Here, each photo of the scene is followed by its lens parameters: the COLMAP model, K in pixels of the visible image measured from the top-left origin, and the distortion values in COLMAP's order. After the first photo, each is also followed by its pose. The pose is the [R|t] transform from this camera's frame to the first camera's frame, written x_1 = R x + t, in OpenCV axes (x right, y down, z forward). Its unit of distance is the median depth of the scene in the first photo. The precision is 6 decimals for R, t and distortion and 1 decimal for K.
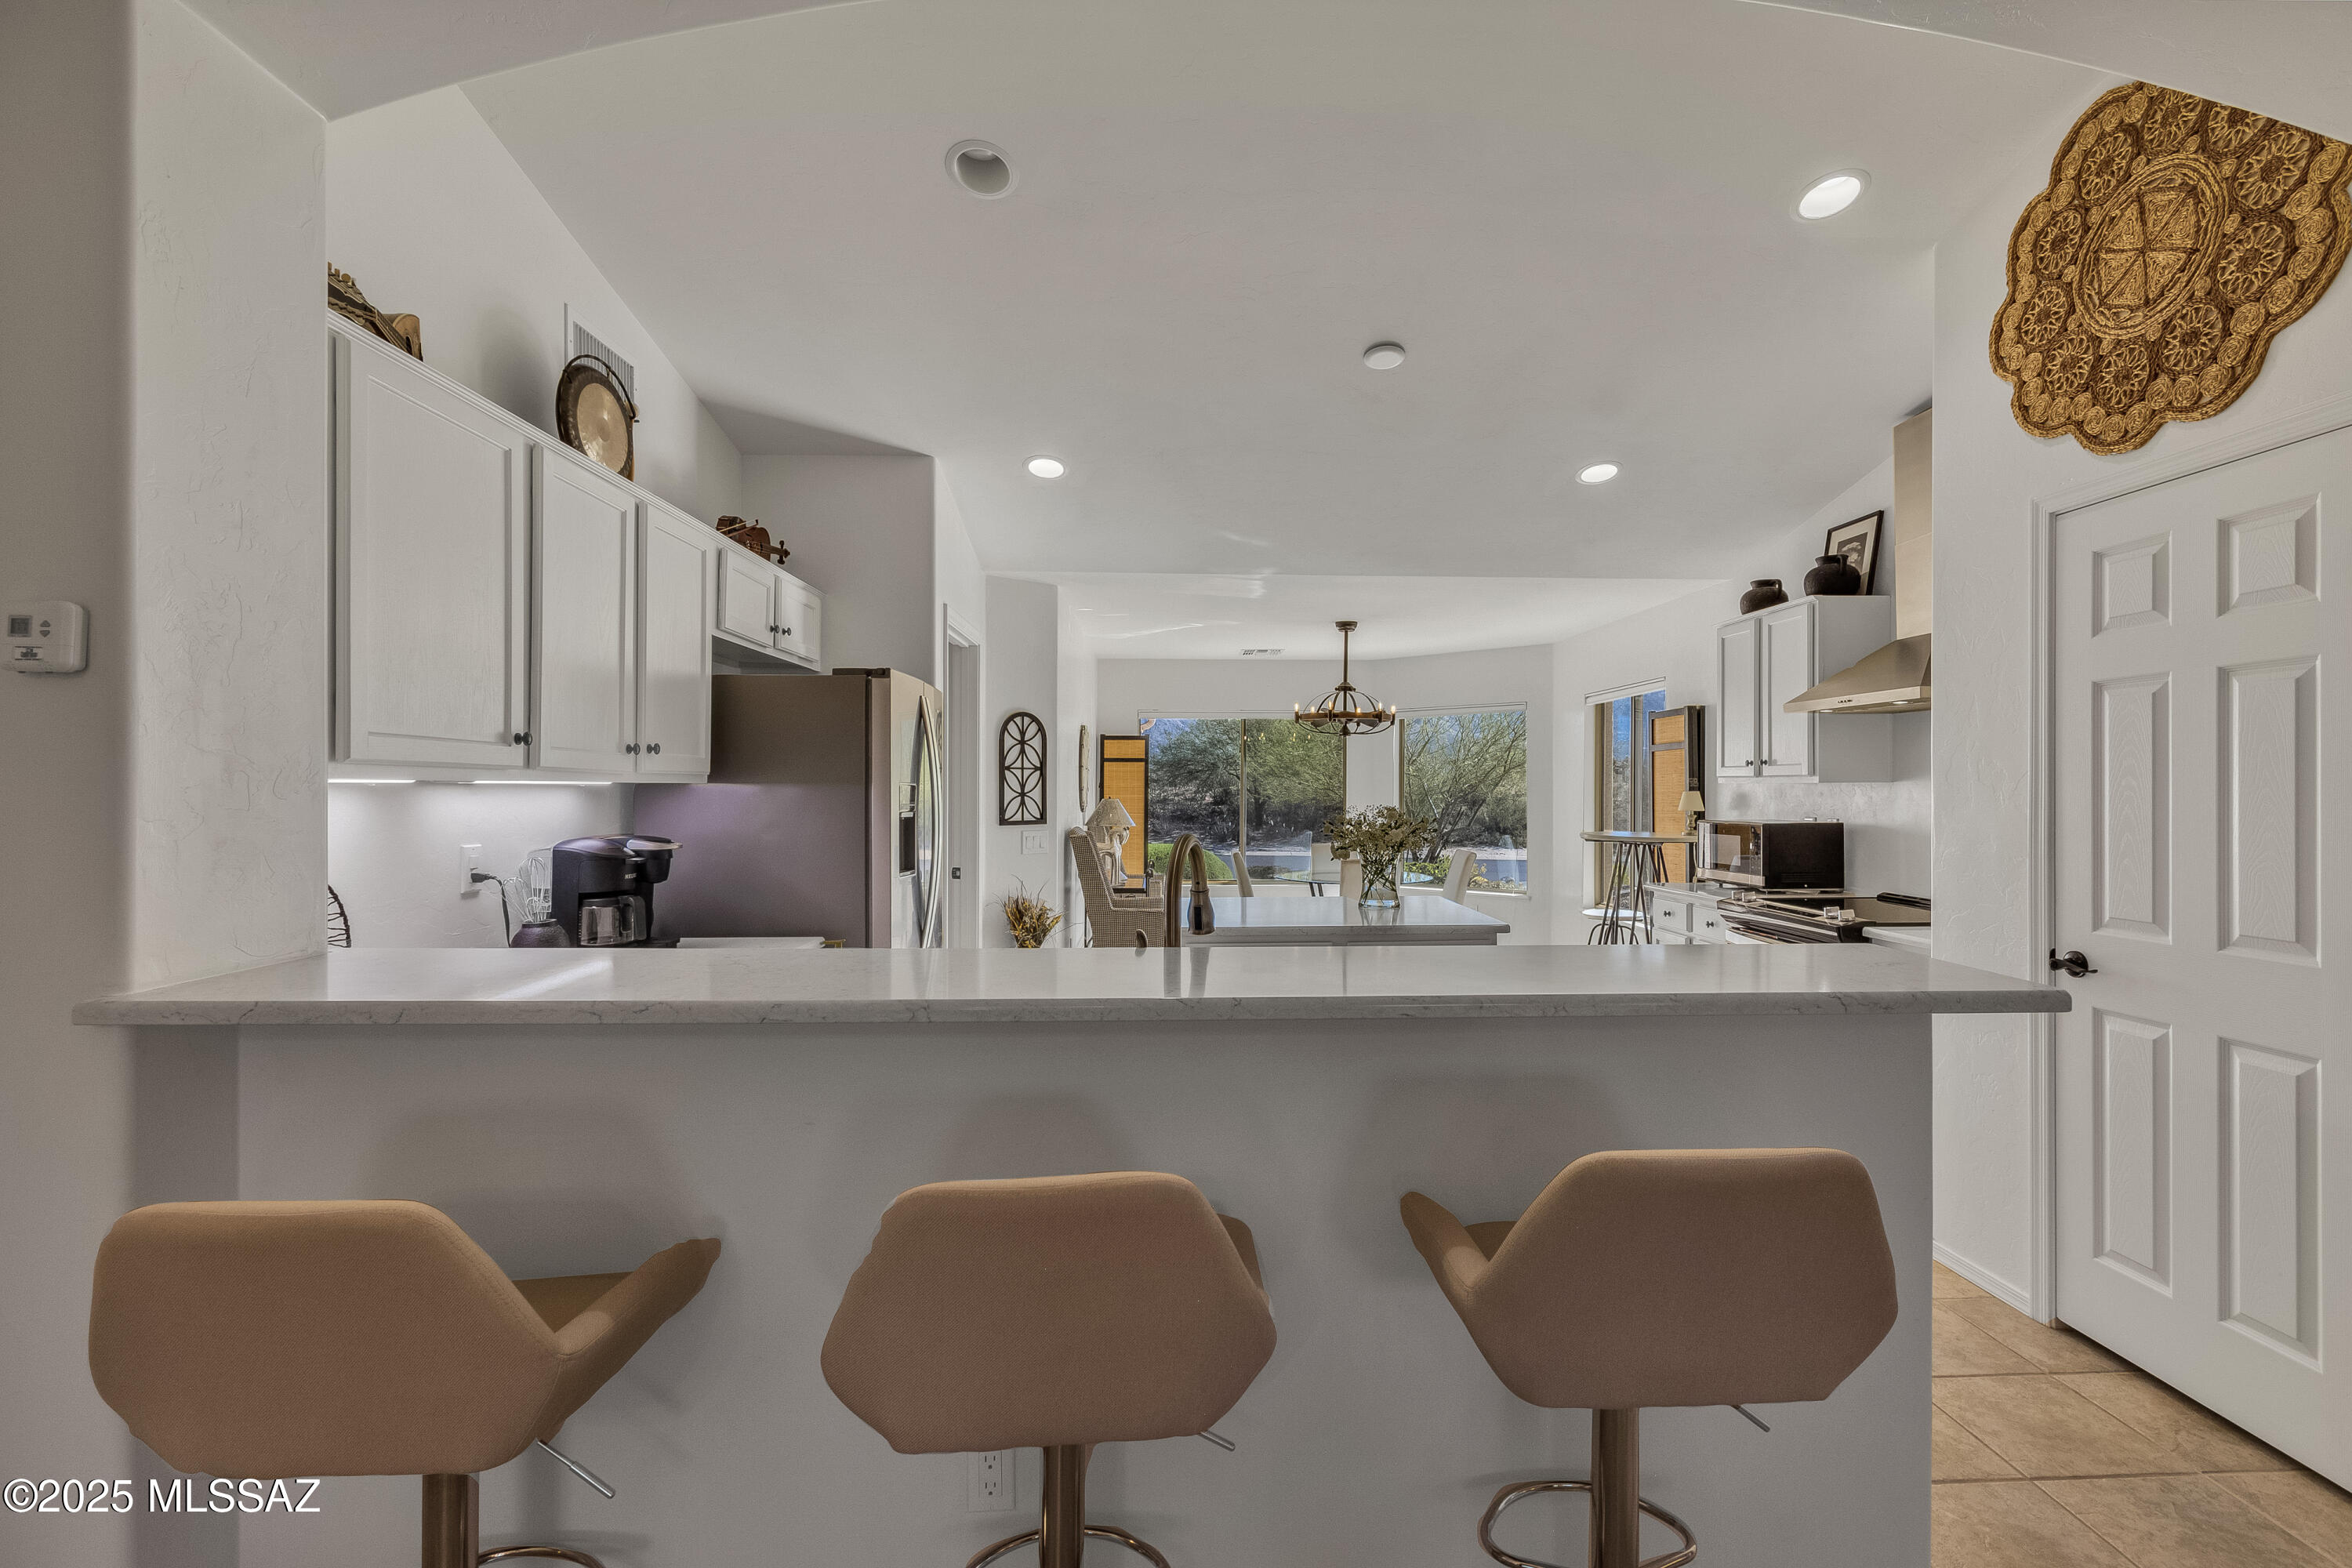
lens RADIAL K [[1080.7, 0, 1203.0], [0, 1080.7, 783.3], [0, 0, 1]] dist [-0.002190, -0.001435]
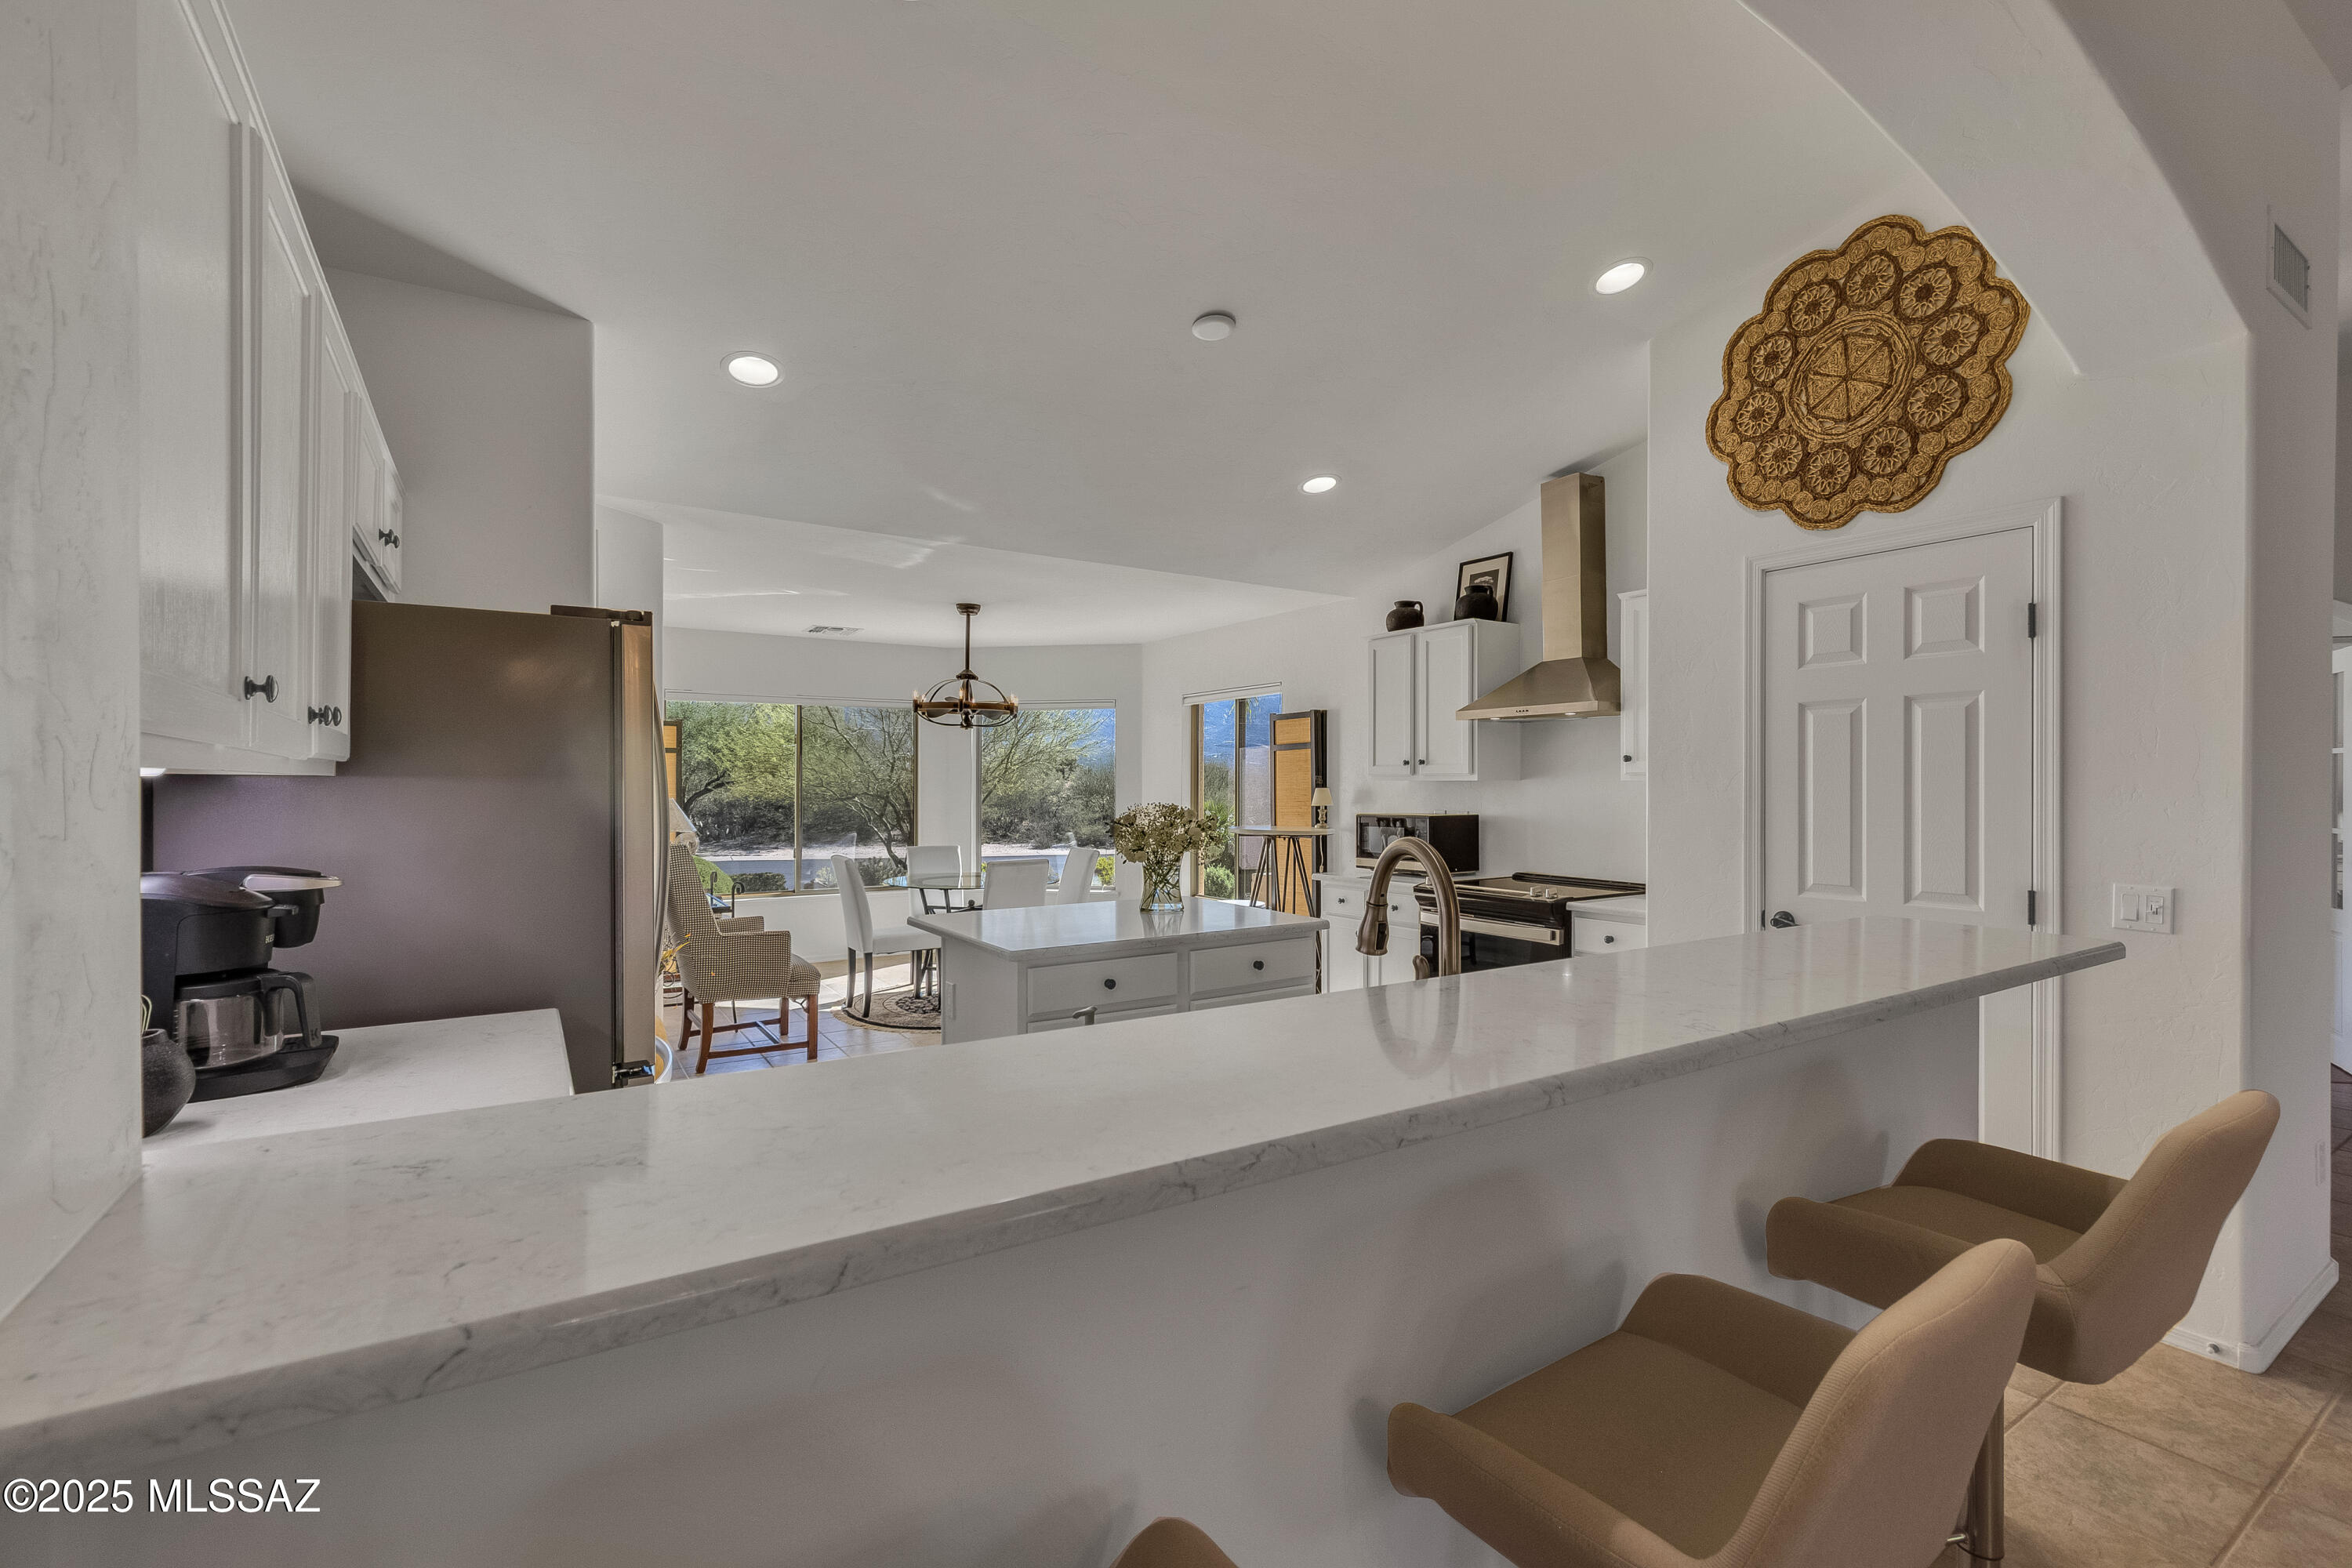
lens RADIAL K [[1070.4, 0, 1255.5], [0, 1070.4, 785.0], [0, 0, 1]] dist [0.000744, -0.000350]
pose [[0.843192, 0.000283, 0.537612, -0.394166], [-0.002880, 0.999988, 0.003990, 0.001503], [-0.537604, -0.004913, 0.843183, 0.246120]]
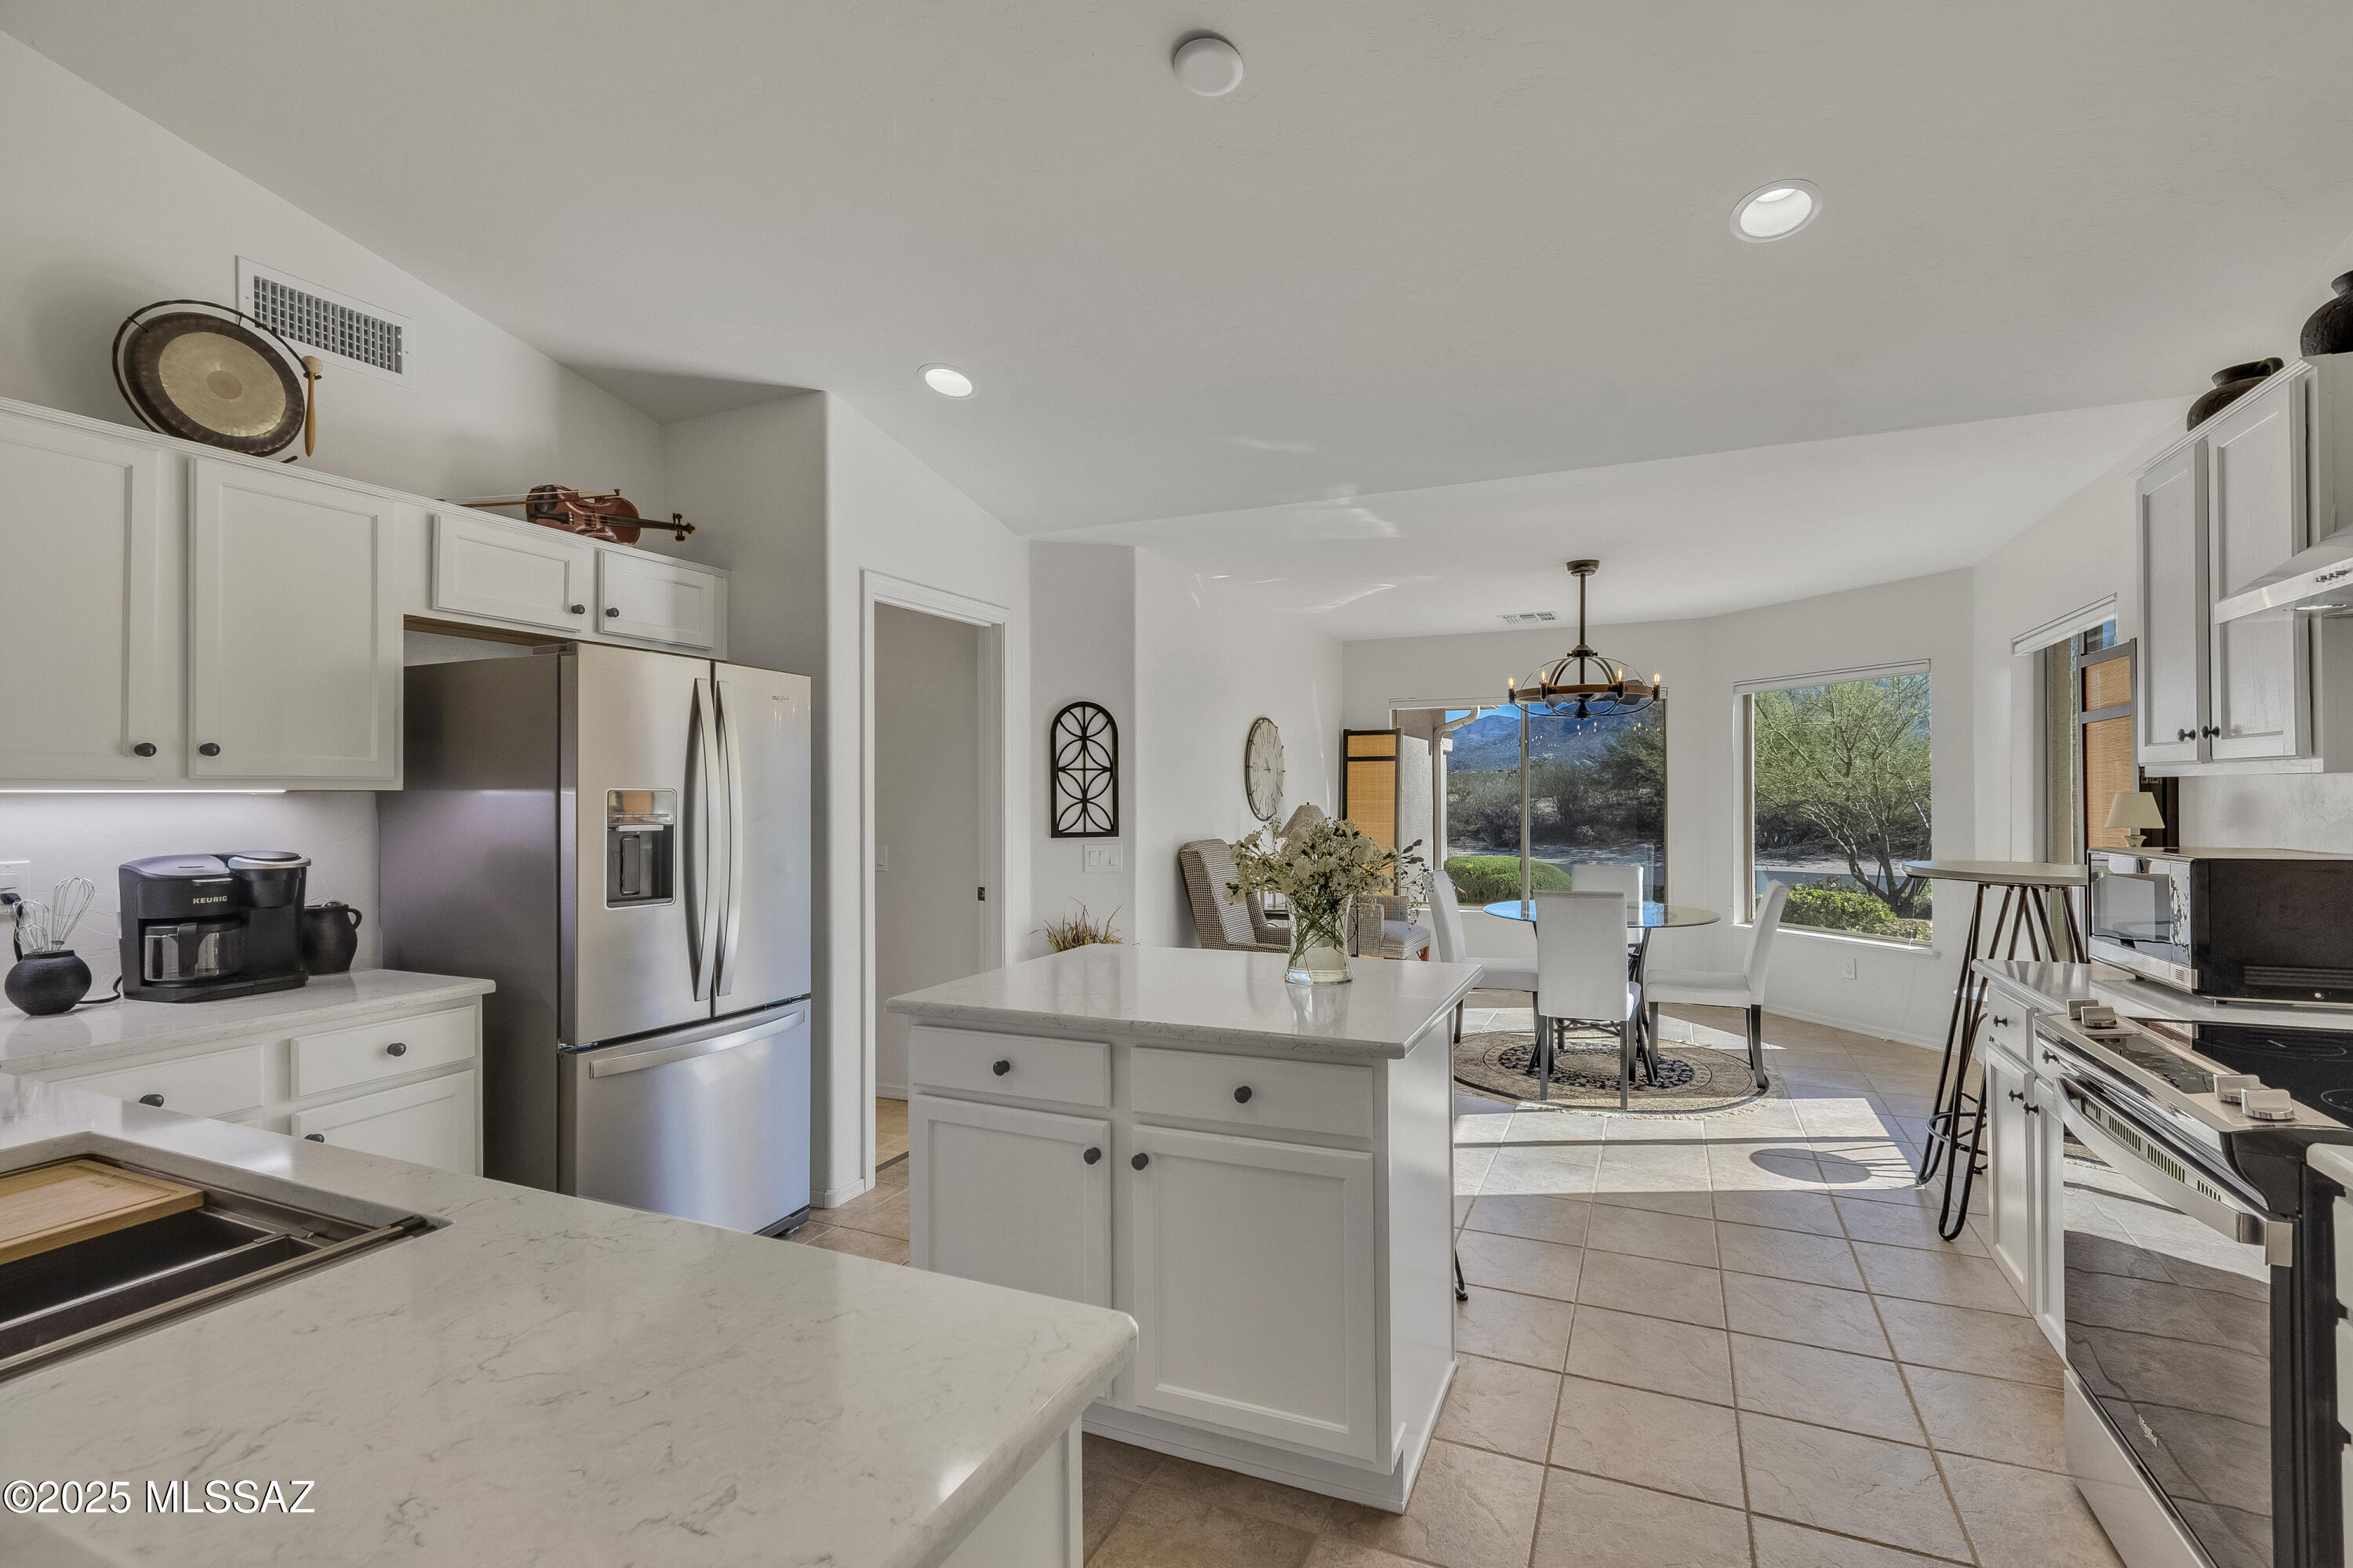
lens RADIAL K [[1060.9, 0, 1176.5], [0, 1060.9, 784.0], [0, 0, 1]] dist [-0.000760, -0.000219]
pose [[0.892127, -0.009416, -0.451687, 0.542991], [0.007783, 0.999955, -0.005473, 0.005144], [0.451718, 0.001367, 0.892160, 0.621911]]
